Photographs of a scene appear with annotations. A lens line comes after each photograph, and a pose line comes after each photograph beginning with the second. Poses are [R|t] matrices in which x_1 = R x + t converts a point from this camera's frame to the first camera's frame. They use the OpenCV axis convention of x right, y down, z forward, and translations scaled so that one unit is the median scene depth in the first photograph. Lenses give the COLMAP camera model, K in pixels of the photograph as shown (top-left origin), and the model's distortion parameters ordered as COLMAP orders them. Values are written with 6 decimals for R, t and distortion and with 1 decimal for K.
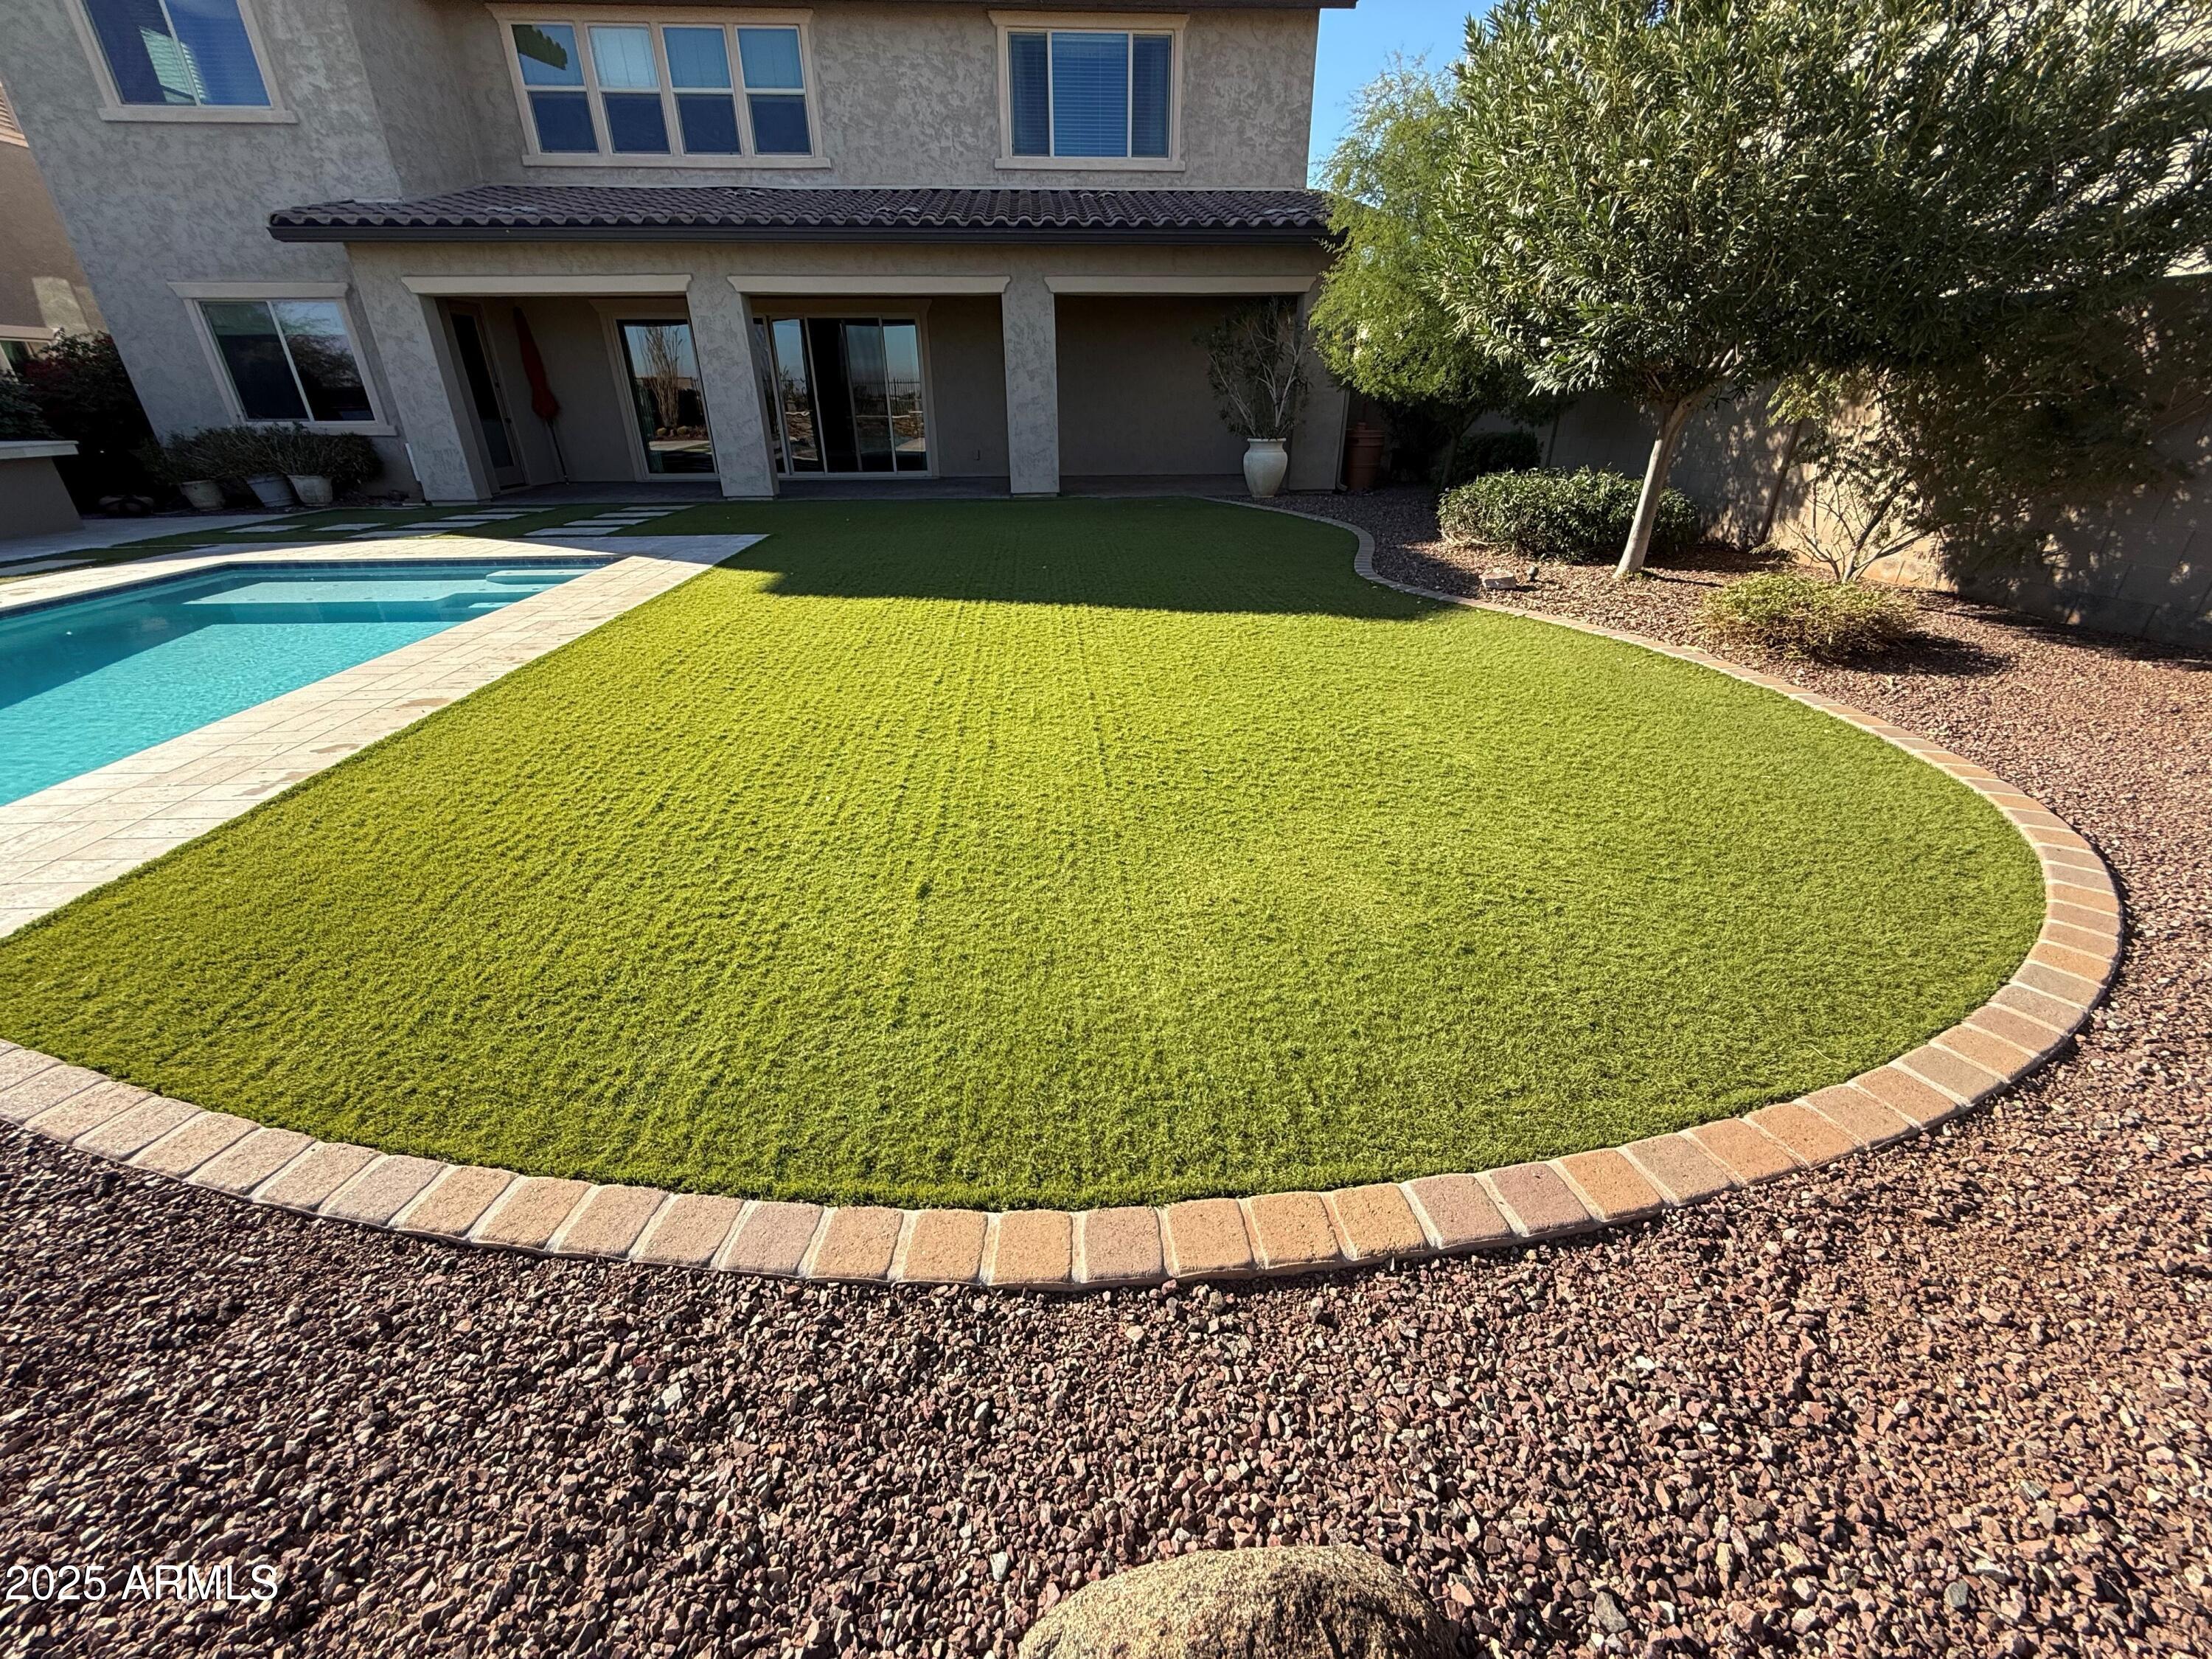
lens RADIAL K [[884.2, 0, 1103.0], [0, 884.2, 831.7], [0, 0, 1]] dist [0.000786, 0.000055]
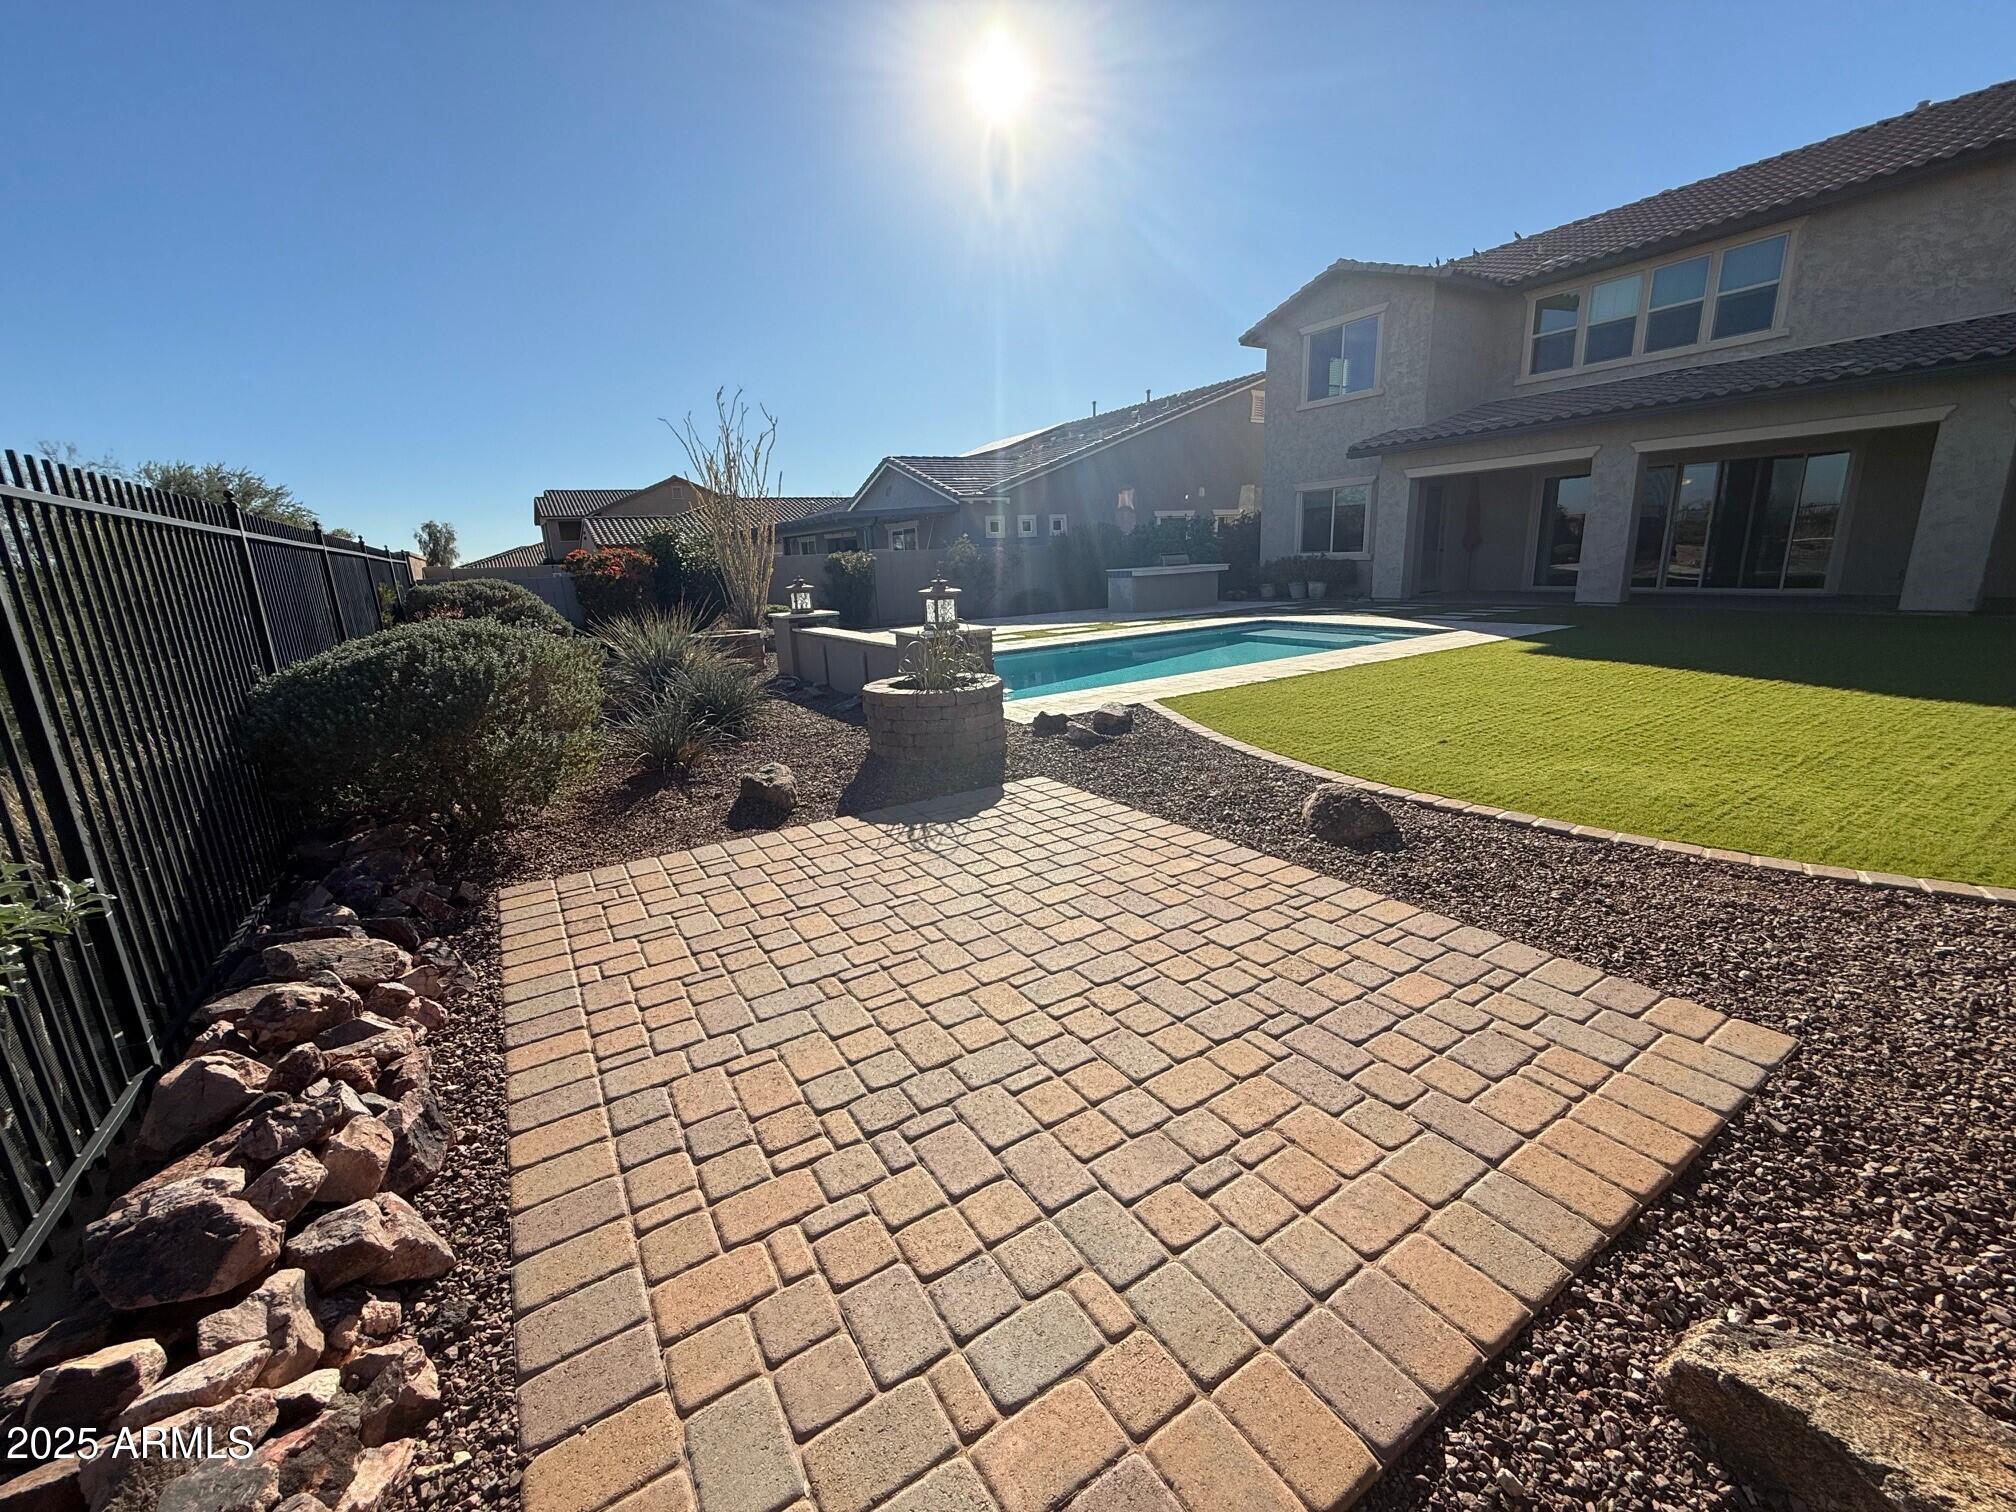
lens RADIAL K [[805.8, 0, 1008.4], [0, 805.8, 750.9], [0, 0, 1]] dist [0.000786, 0.000055]
pose [[0.481499, 0.194468, -0.854600, 0.218237], [-0.353218, 0.935438, 0.013852, 0.096477], [0.802119, 0.295190, 0.519103, -0.202151]]
